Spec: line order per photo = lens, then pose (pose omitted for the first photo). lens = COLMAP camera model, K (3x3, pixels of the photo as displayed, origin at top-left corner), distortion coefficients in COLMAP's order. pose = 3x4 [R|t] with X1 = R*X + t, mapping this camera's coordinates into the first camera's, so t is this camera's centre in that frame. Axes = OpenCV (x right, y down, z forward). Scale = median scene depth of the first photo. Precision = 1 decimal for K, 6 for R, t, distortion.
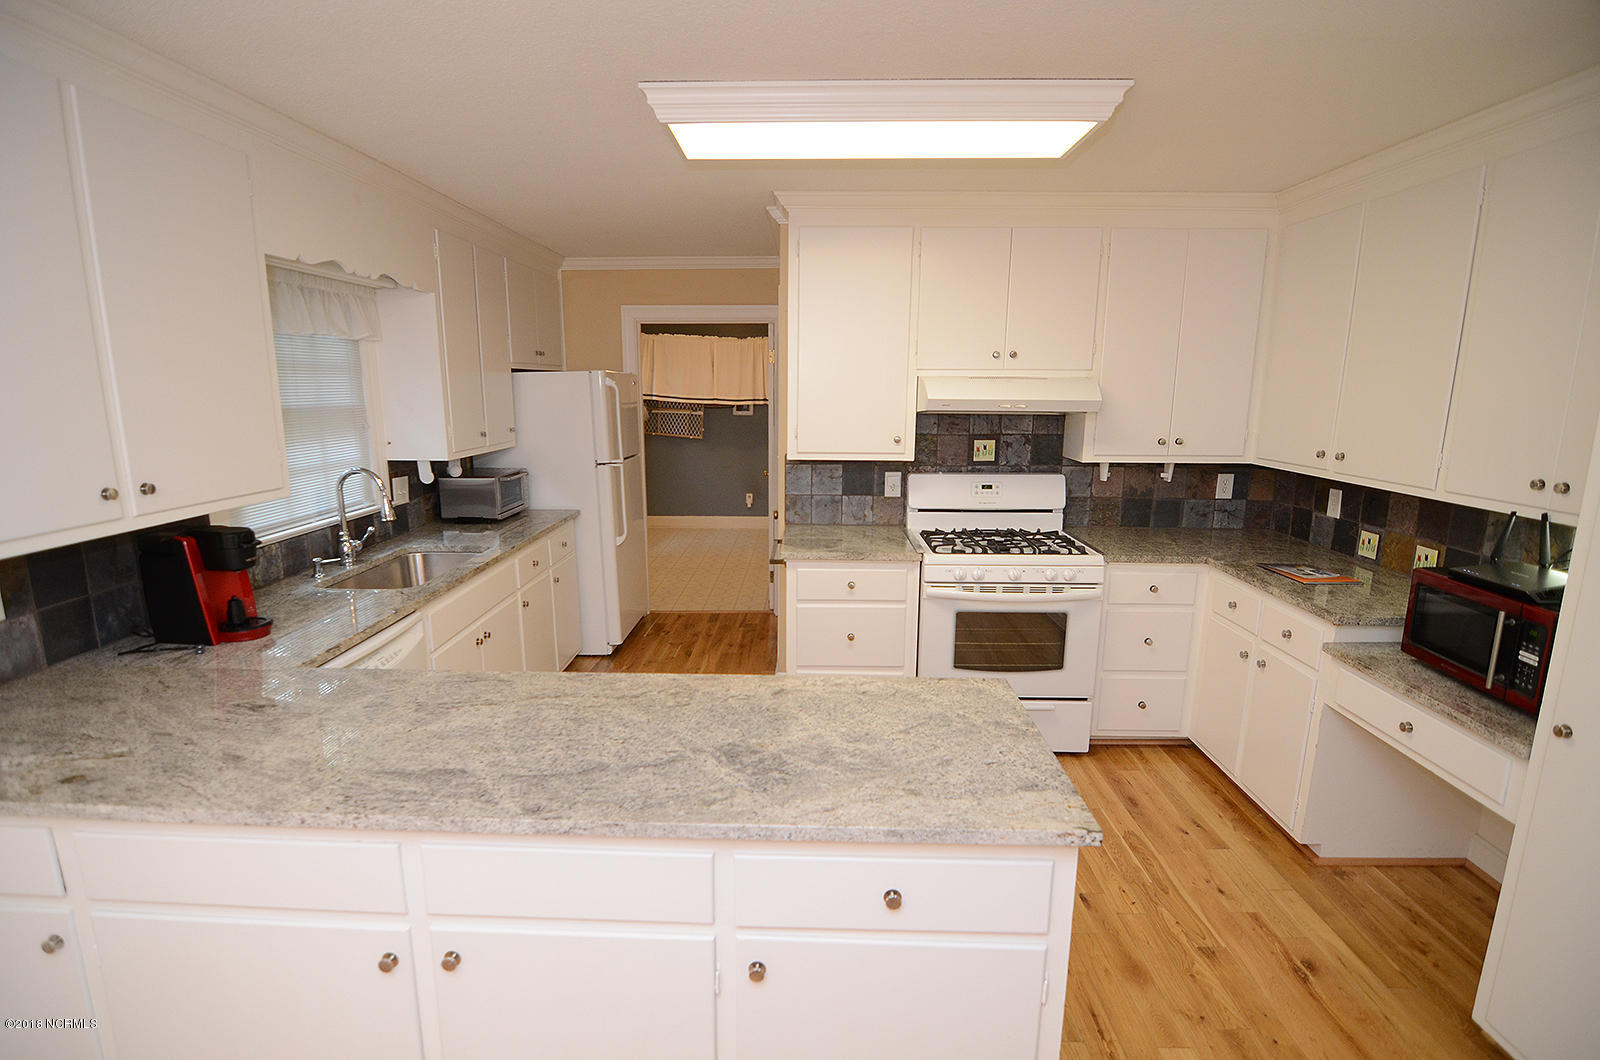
lens RADIAL K [[762.7, 0, 787.2], [0, 762.7, 537.9], [0, 0, 1]] dist [-0.009205, -0.004293]
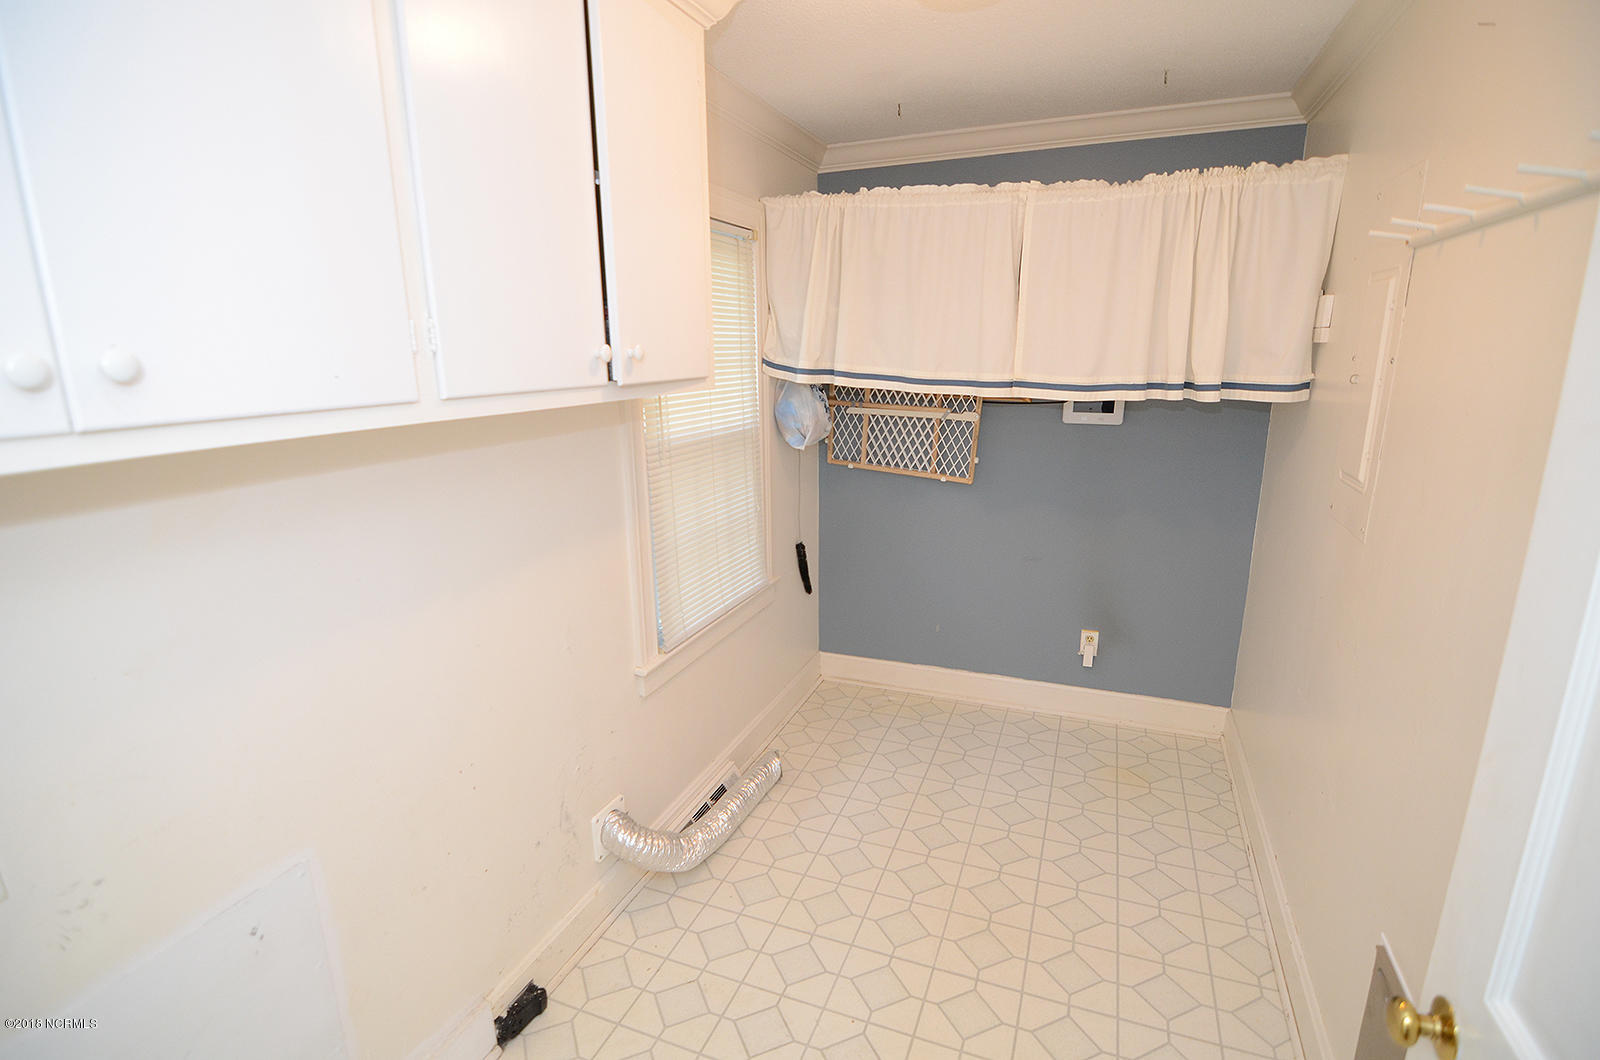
lens RADIAL K [[762.7, 0, 797.6], [0, 762.7, 532.0], [0, 0, 1]] dist [-0.009205, -0.004293]
pose [[0.940454, 0.065162, -0.333616, -0.172035], [-0.055422, 0.997715, 0.038641, -0.309010], [0.335371, -0.017850, 0.941917, 1.620290]]
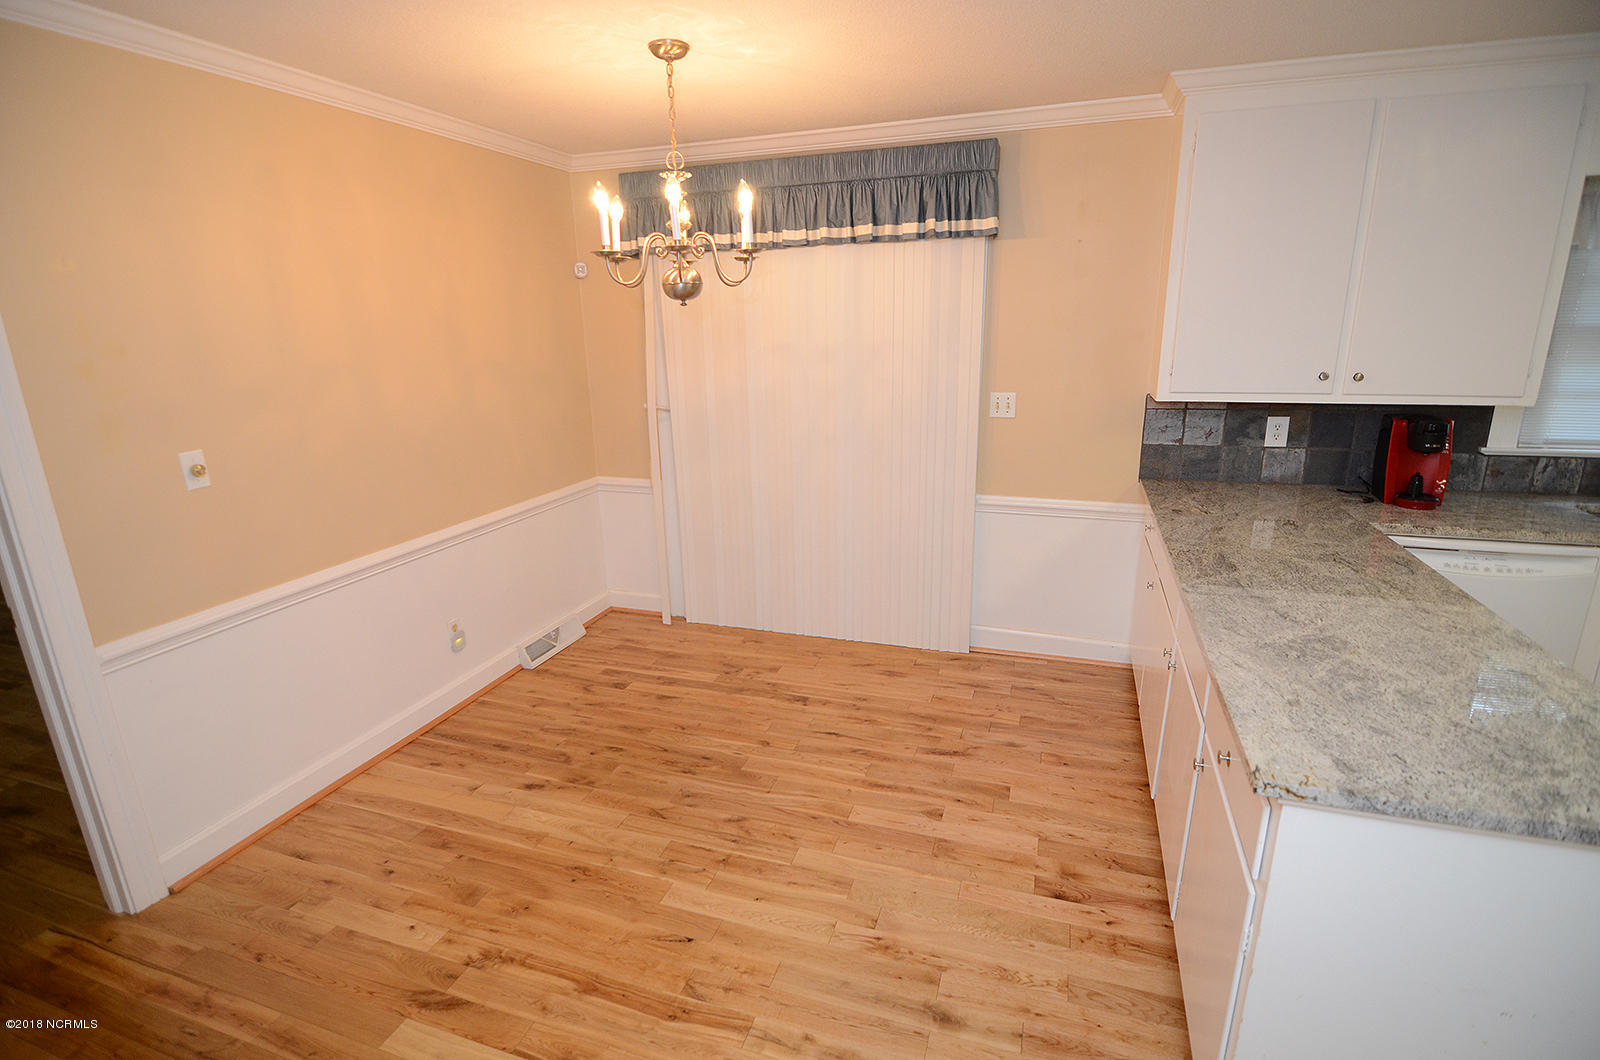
lens RADIAL K [[762.7, 0, 794.1], [0, 762.7, 529.5], [0, 0, 1]] dist [-0.009205, -0.004293]
pose [[-0.296542, 0.250802, -0.921499, 0.523822], [-0.164549, 0.937052, 0.307988, -0.035653], [0.940737, 0.242963, -0.236606, 0.236289]]
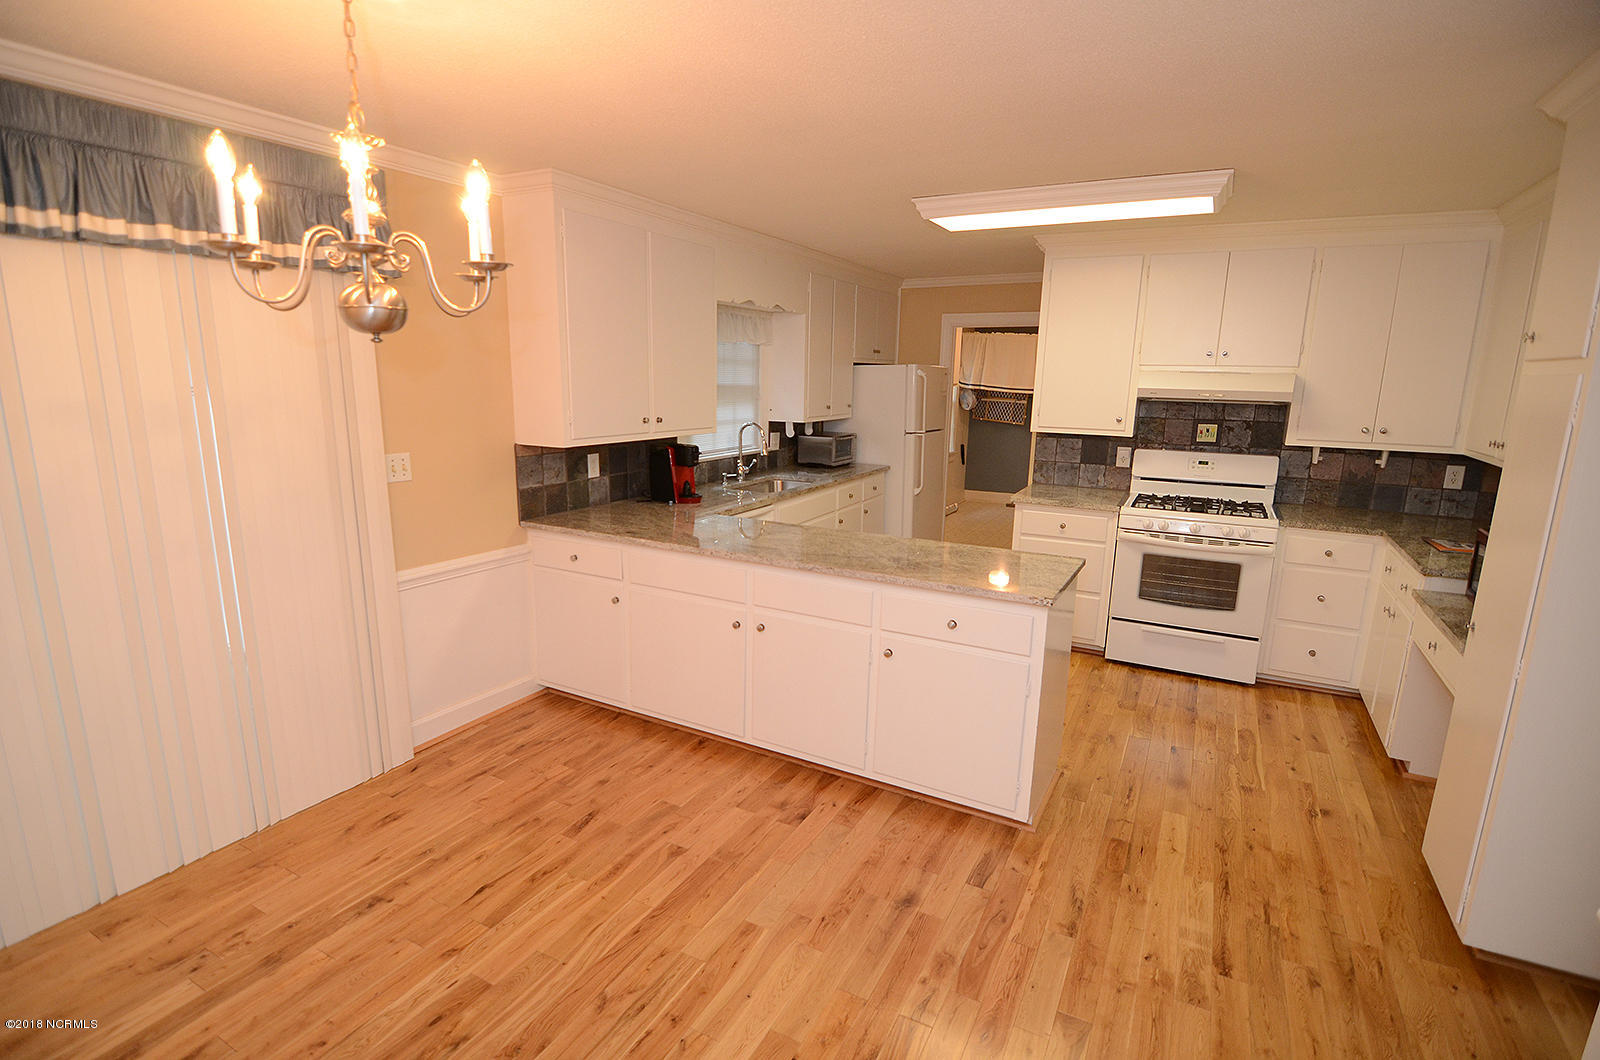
lens RADIAL K [[762.7, 0, 783.0], [0, 762.7, 532.8], [0, 0, 1]] dist [-0.009205, -0.004293]
pose [[0.886031, 0.104649, -0.451661, 0.258075], [-0.103443, 0.994257, 0.027441, 0.089570], [0.451939, 0.022408, 0.891767, -0.422016]]
